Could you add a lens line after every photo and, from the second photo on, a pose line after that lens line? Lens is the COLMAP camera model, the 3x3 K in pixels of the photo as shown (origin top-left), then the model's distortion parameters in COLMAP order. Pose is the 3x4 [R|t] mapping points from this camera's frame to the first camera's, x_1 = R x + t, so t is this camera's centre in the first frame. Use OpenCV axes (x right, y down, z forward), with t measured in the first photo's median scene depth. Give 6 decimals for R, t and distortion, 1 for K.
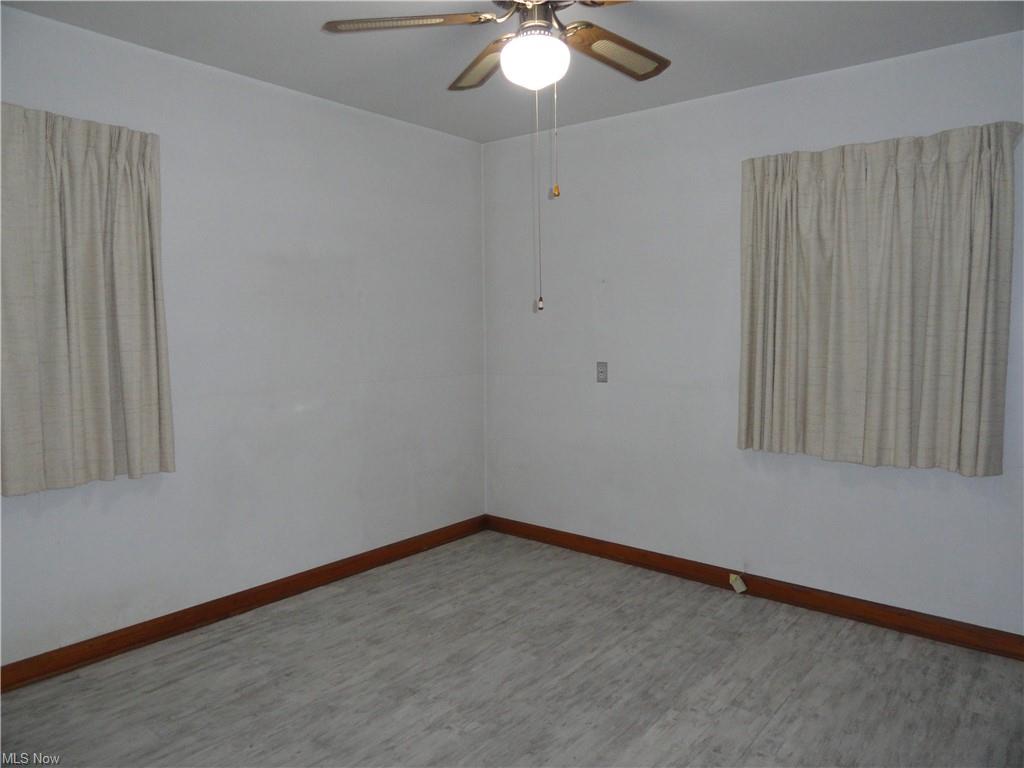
lens RADIAL K [[716.1, 0, 510.8], [0, 716.1, 387.7], [0, 0, 1]] dist [0.006772, -0.001936]
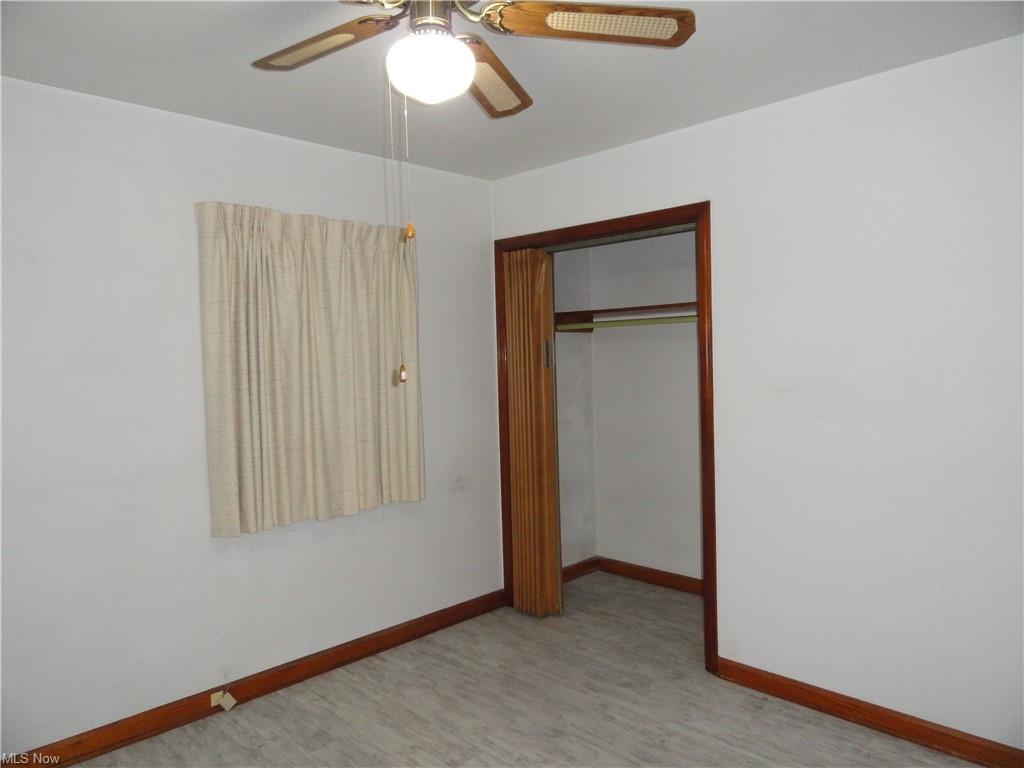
lens RADIAL K [[706.3, 0, 513.9], [0, 706.3, 380.9], [0, 0, 1]] dist [-0.006085, -0.003080]
pose [[0.106651, -0.036182, 0.993638, -0.522853], [0.124403, 0.991971, 0.022768, -0.085655], [-0.986483, 0.121183, 0.110296, 0.610397]]
